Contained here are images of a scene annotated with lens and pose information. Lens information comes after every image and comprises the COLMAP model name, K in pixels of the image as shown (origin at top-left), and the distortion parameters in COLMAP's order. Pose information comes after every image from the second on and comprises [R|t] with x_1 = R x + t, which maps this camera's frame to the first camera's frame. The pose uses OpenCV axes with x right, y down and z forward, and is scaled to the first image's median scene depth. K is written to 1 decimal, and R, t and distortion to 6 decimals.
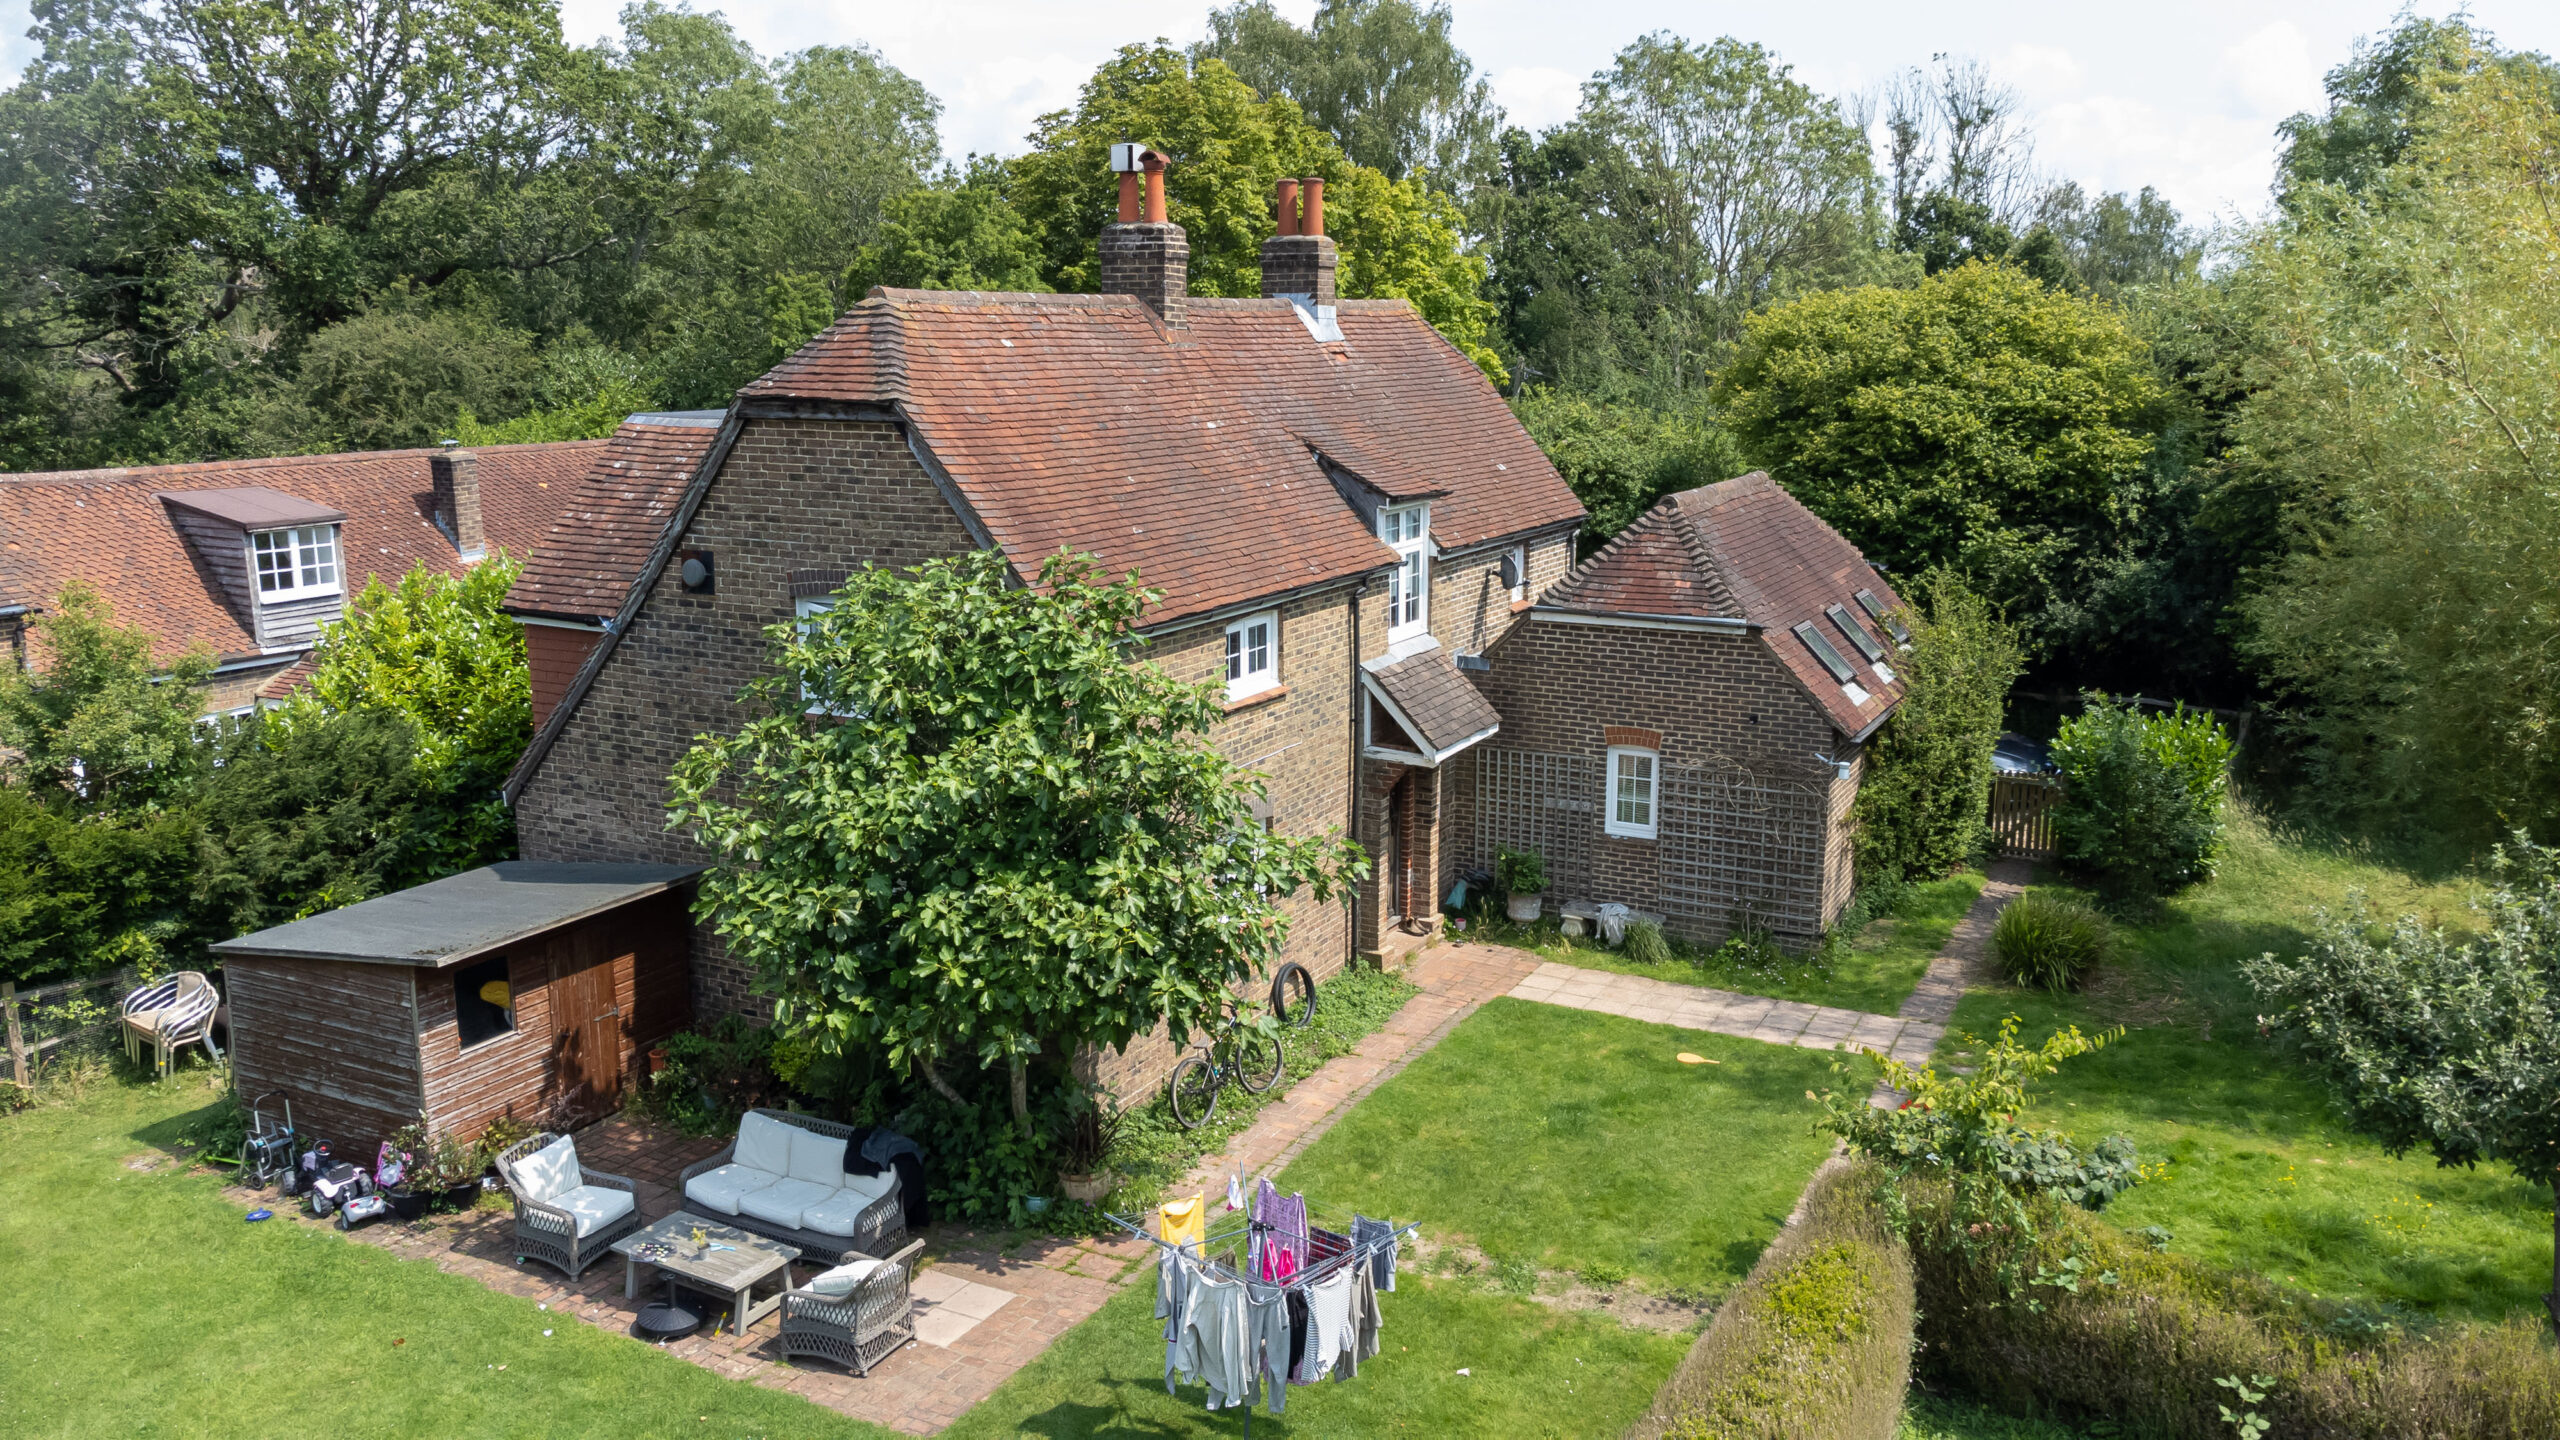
lens RADIAL K [[1906.5, 0, 1277.8], [0, 1906.5, 716.9], [0, 0, 1]] dist [0.008555, 0.065481]
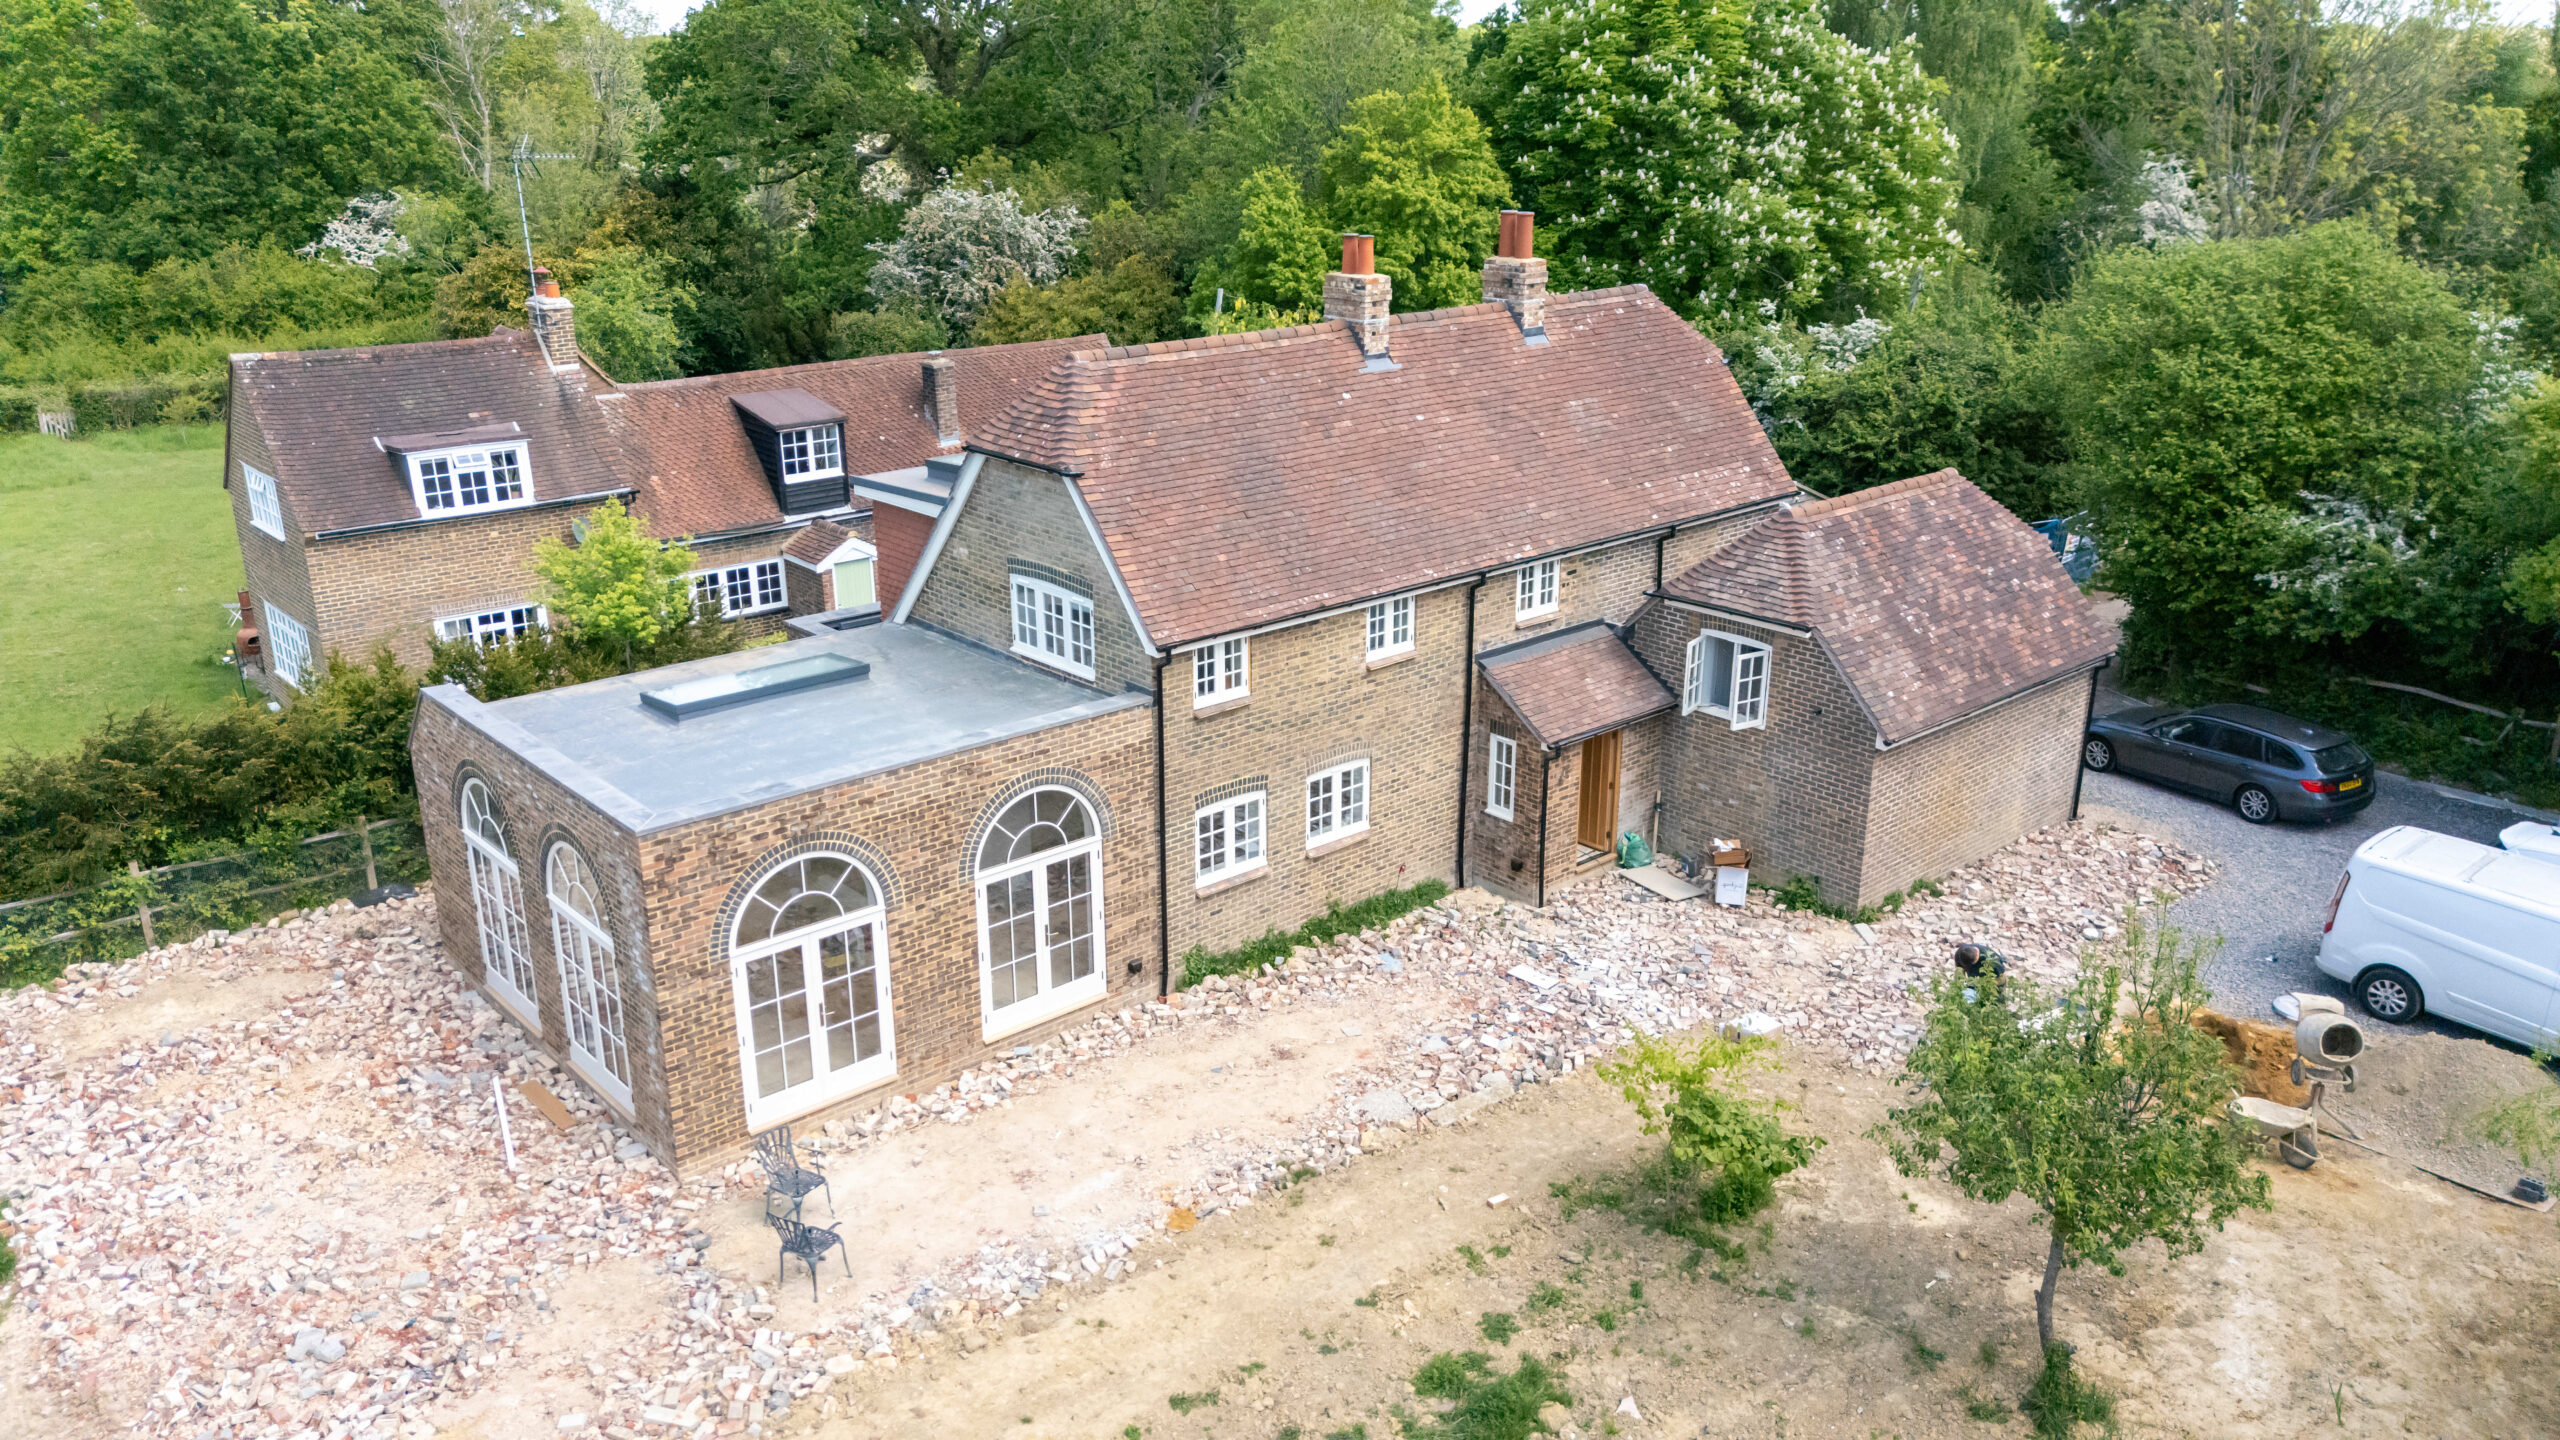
lens RADIAL K [[1893.3, 0, 1290.2], [0, 1893.3, 727.3], [0, 0, 1]] dist [0.061488, -0.060683]
pose [[0.940157, 0.114383, -0.320969, 0.321070], [-0.070082, 0.986745, 0.146368, -0.135469], [0.333457, -0.115115, 0.935711, -0.205549]]
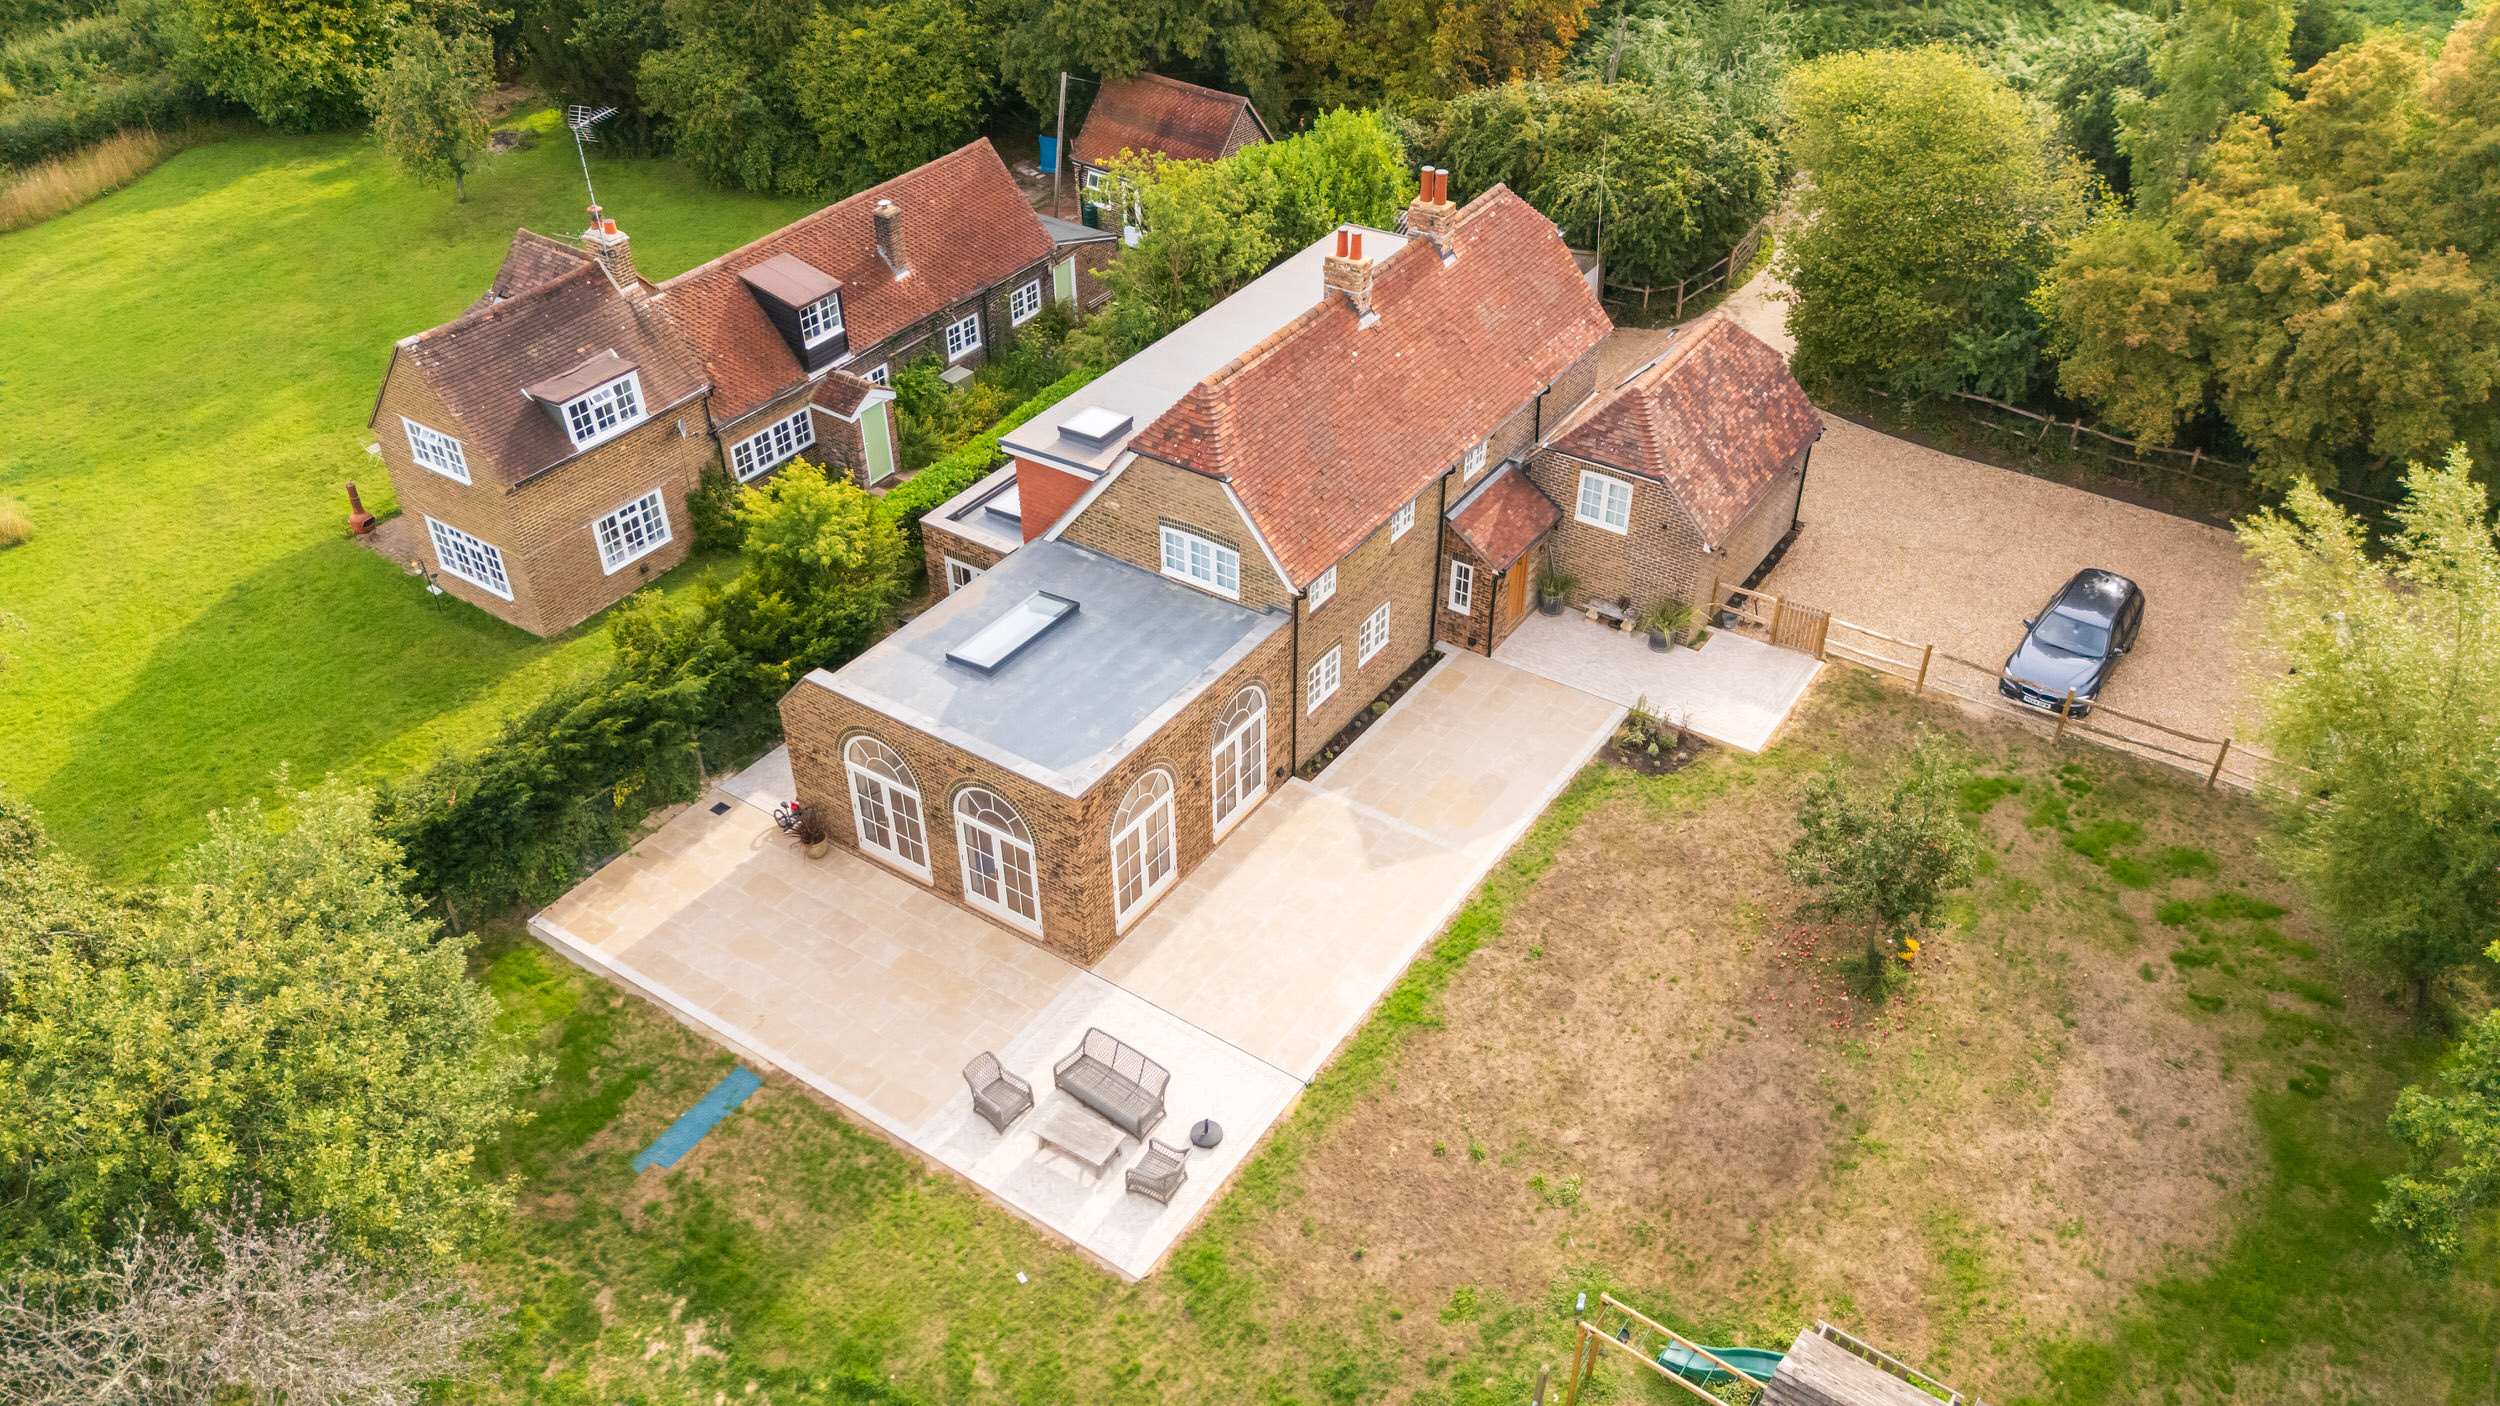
lens RADIAL K [[1849.0, 0, 1261.5], [0, 1849.0, 711.2], [0, 0, 1]] dist [0.061488, -0.060683]
pose [[0.995111, 0.058284, -0.079732, 0.020870], [-0.018169, 0.901556, 0.432280, -0.590267], [0.097078, -0.428718, 0.898207, -0.685892]]
